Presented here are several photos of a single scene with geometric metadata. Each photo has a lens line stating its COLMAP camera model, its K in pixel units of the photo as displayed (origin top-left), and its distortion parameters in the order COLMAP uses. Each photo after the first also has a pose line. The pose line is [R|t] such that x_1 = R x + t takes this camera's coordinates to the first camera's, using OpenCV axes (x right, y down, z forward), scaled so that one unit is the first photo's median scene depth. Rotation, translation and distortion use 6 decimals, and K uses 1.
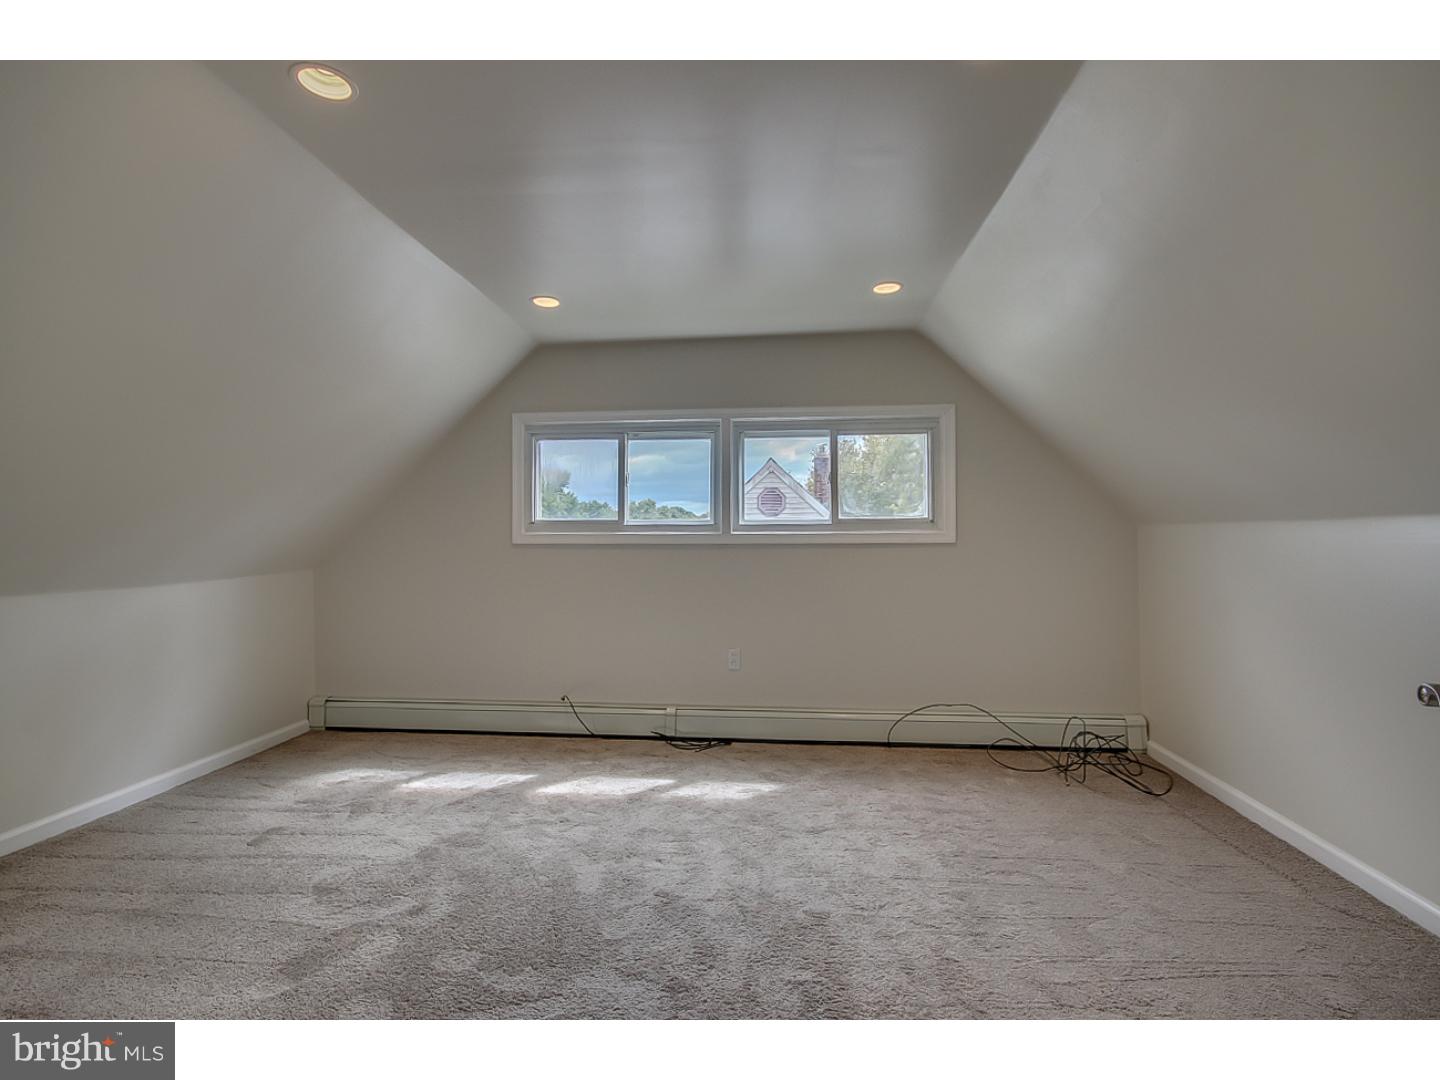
lens RADIAL K [[679.9, 0, 720.0], [0, 679.9, 540.0], [0, 0, 1]] dist [-0.002689, 0.000319]
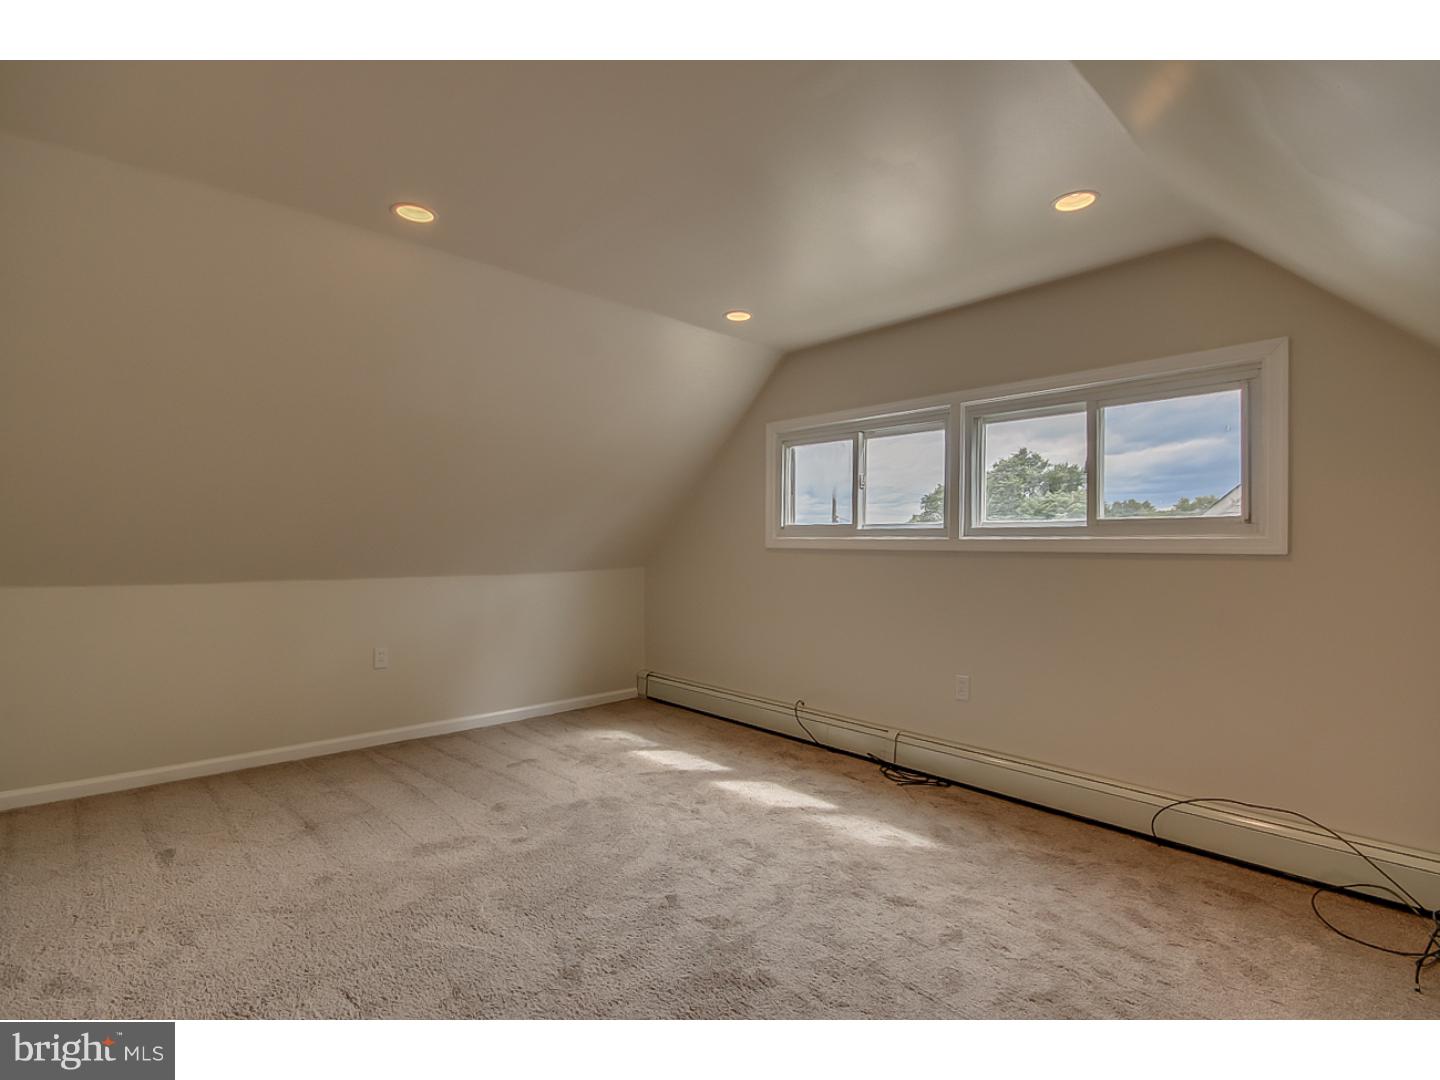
lens RADIAL K [[693.8, 0, 720.0], [0, 693.8, 540.0], [0, 0, 1]] dist [-0.004406, -0.000339]
pose [[0.749881, 0.004356, -0.661559, 0.420221], [-0.008404, 0.999960, -0.002941, -0.003392], [0.661520, 0.007765, 0.749888, 0.181128]]
